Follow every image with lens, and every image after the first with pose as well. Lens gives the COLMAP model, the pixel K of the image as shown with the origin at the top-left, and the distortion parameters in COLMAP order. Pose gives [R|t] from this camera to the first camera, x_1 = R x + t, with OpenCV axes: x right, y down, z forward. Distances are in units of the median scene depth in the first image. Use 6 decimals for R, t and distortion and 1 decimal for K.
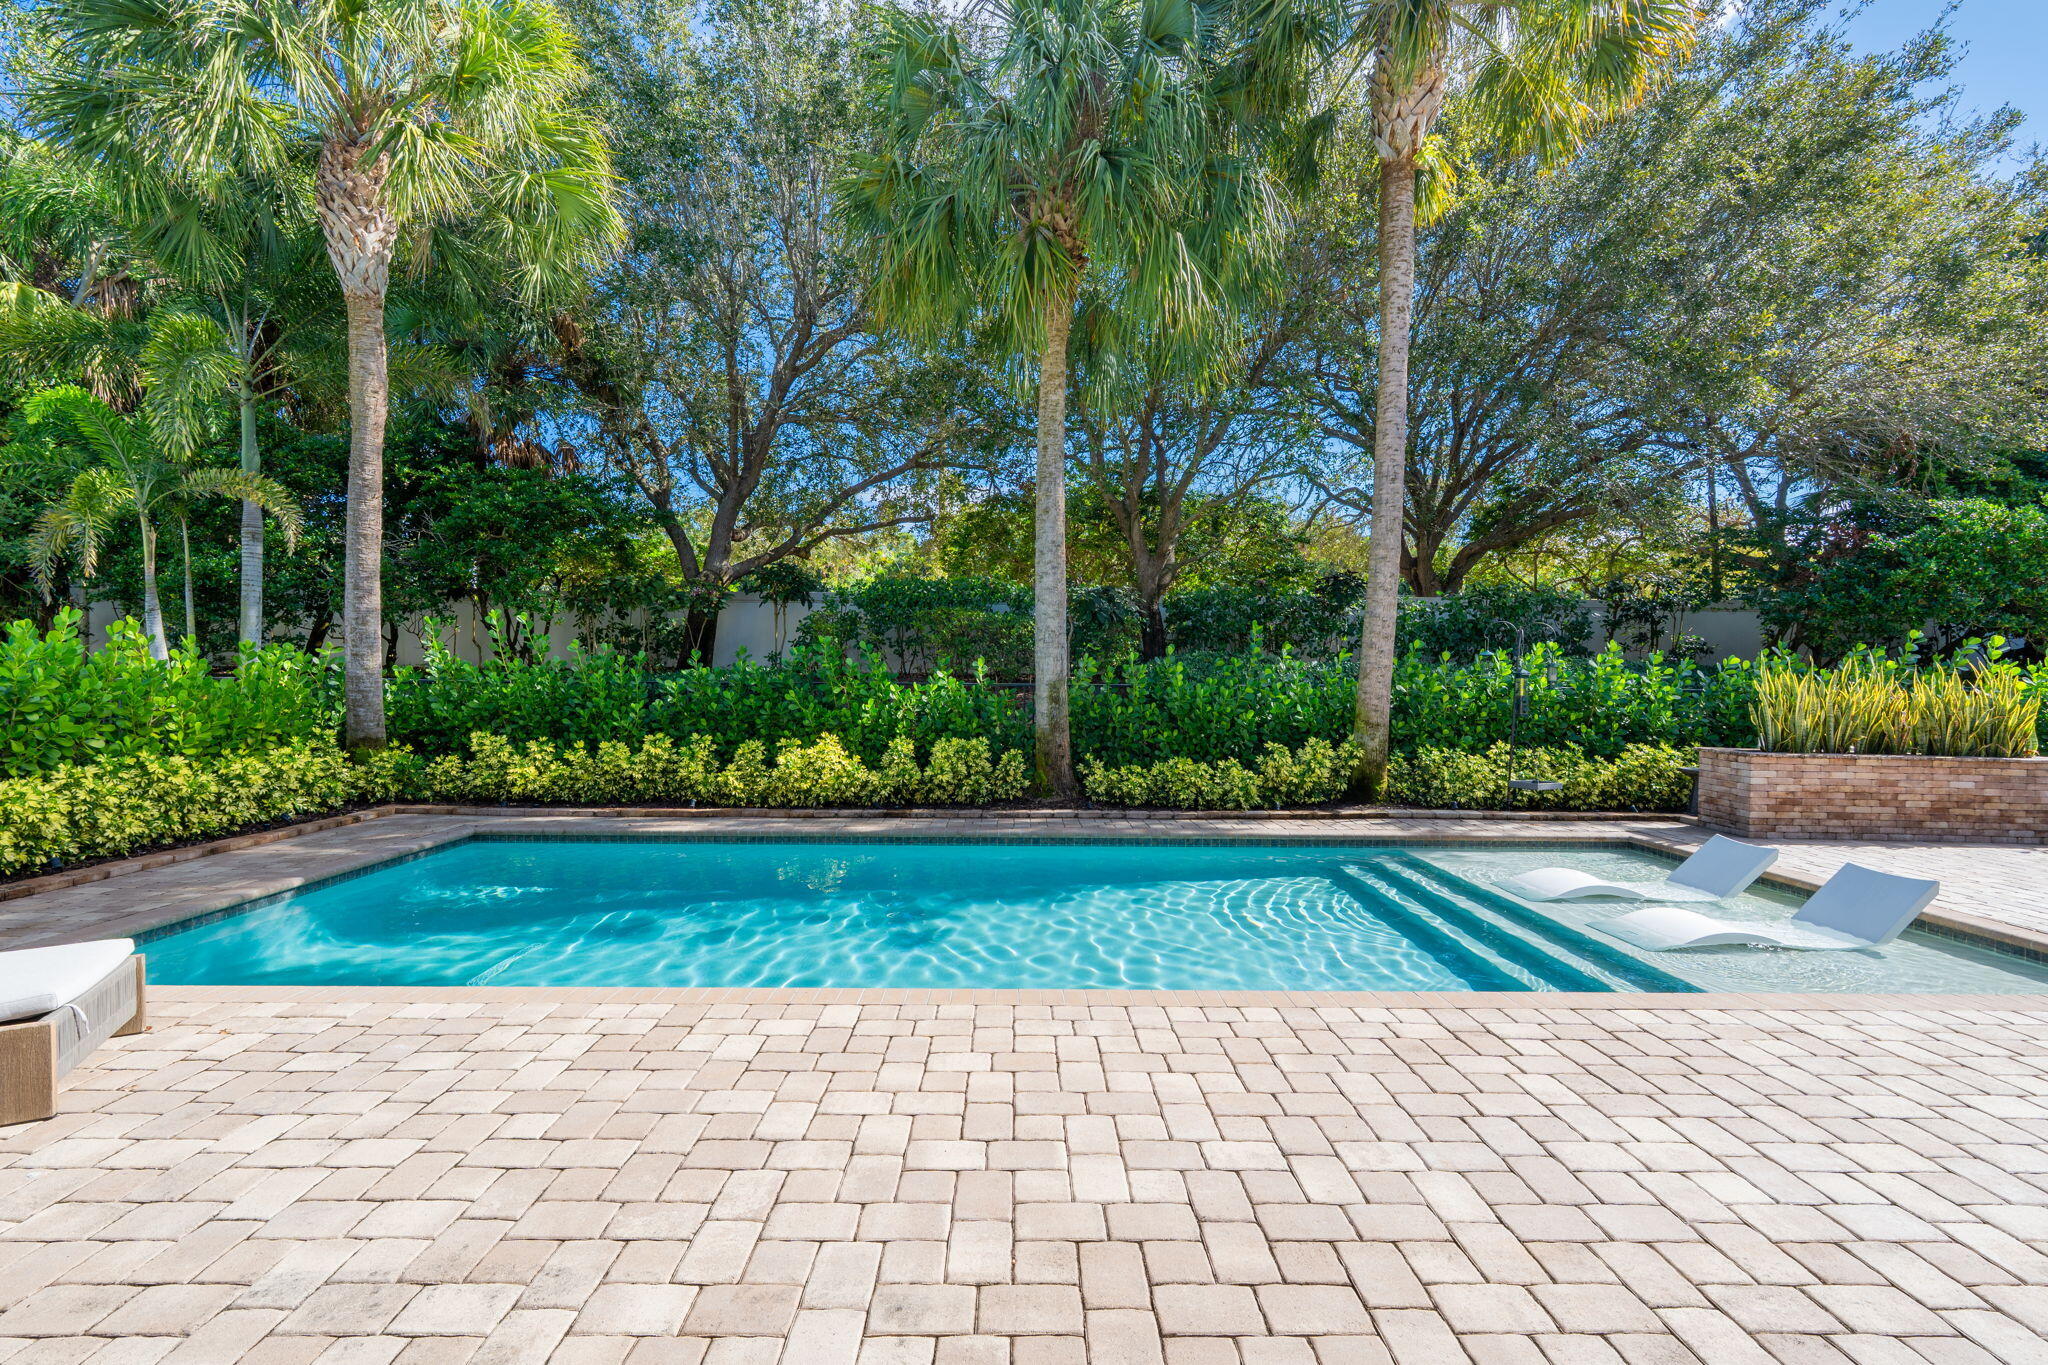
lens RADIAL K [[895.7, 0, 1020.9], [0, 895.7, 676.8], [0, 0, 1]] dist [-0.013580, -0.000297]
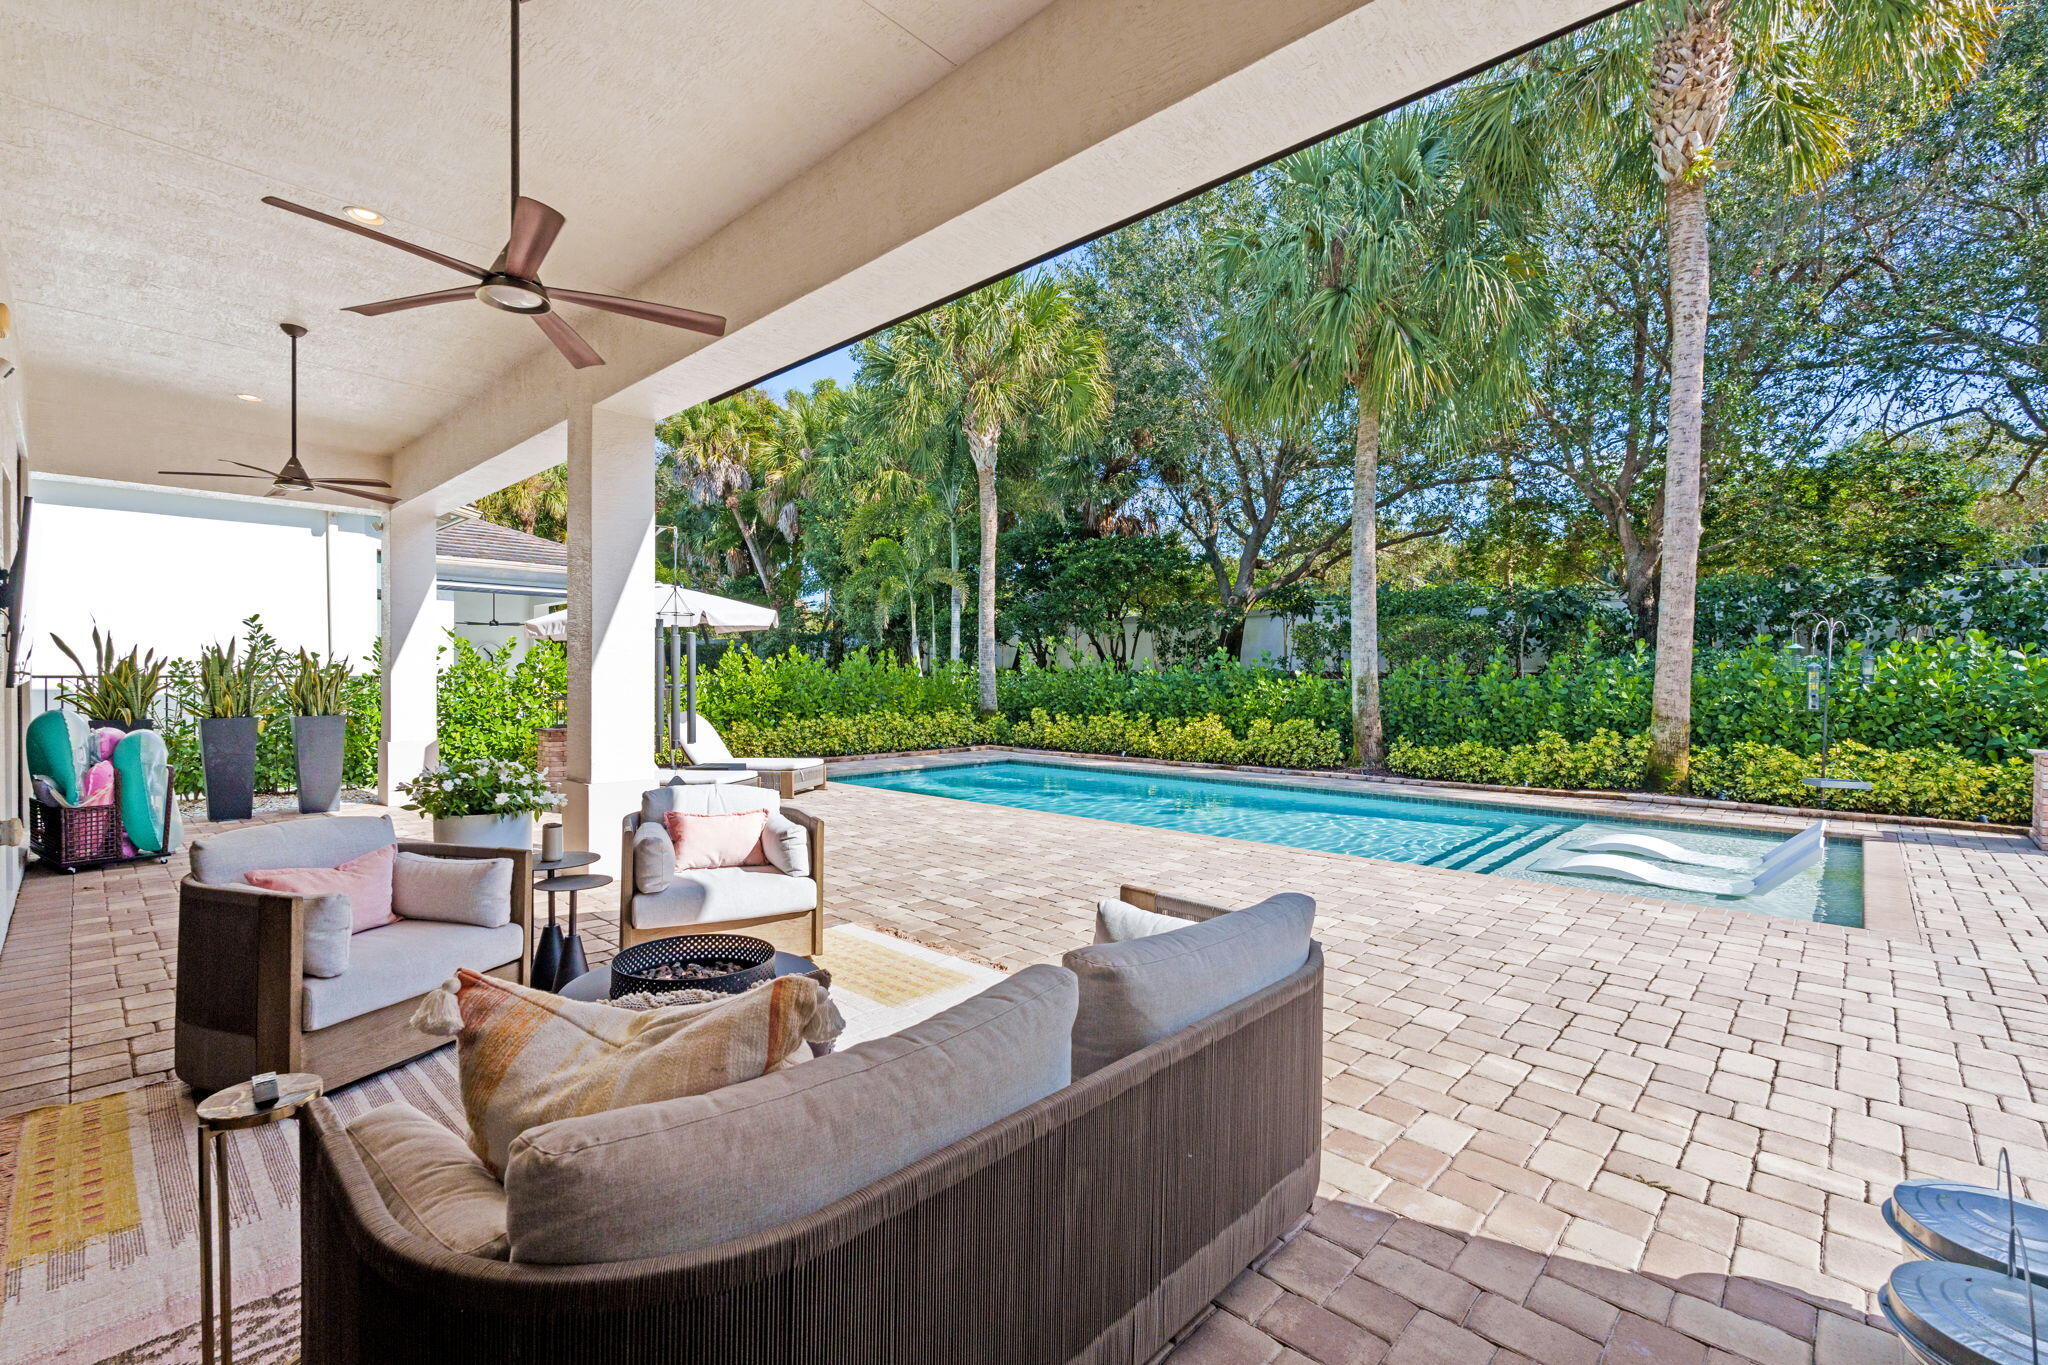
lens RADIAL K [[895.7, 0, 1028.9], [0, 895.7, 682.9], [0, 0, 1]] dist [-0.013580, -0.000297]
pose [[0.724041, -0.000987, -0.689757, 0.590409], [0.003204, 0.999993, 0.001933, 0.008838], [0.689750, -0.003610, 0.724039, -0.279069]]
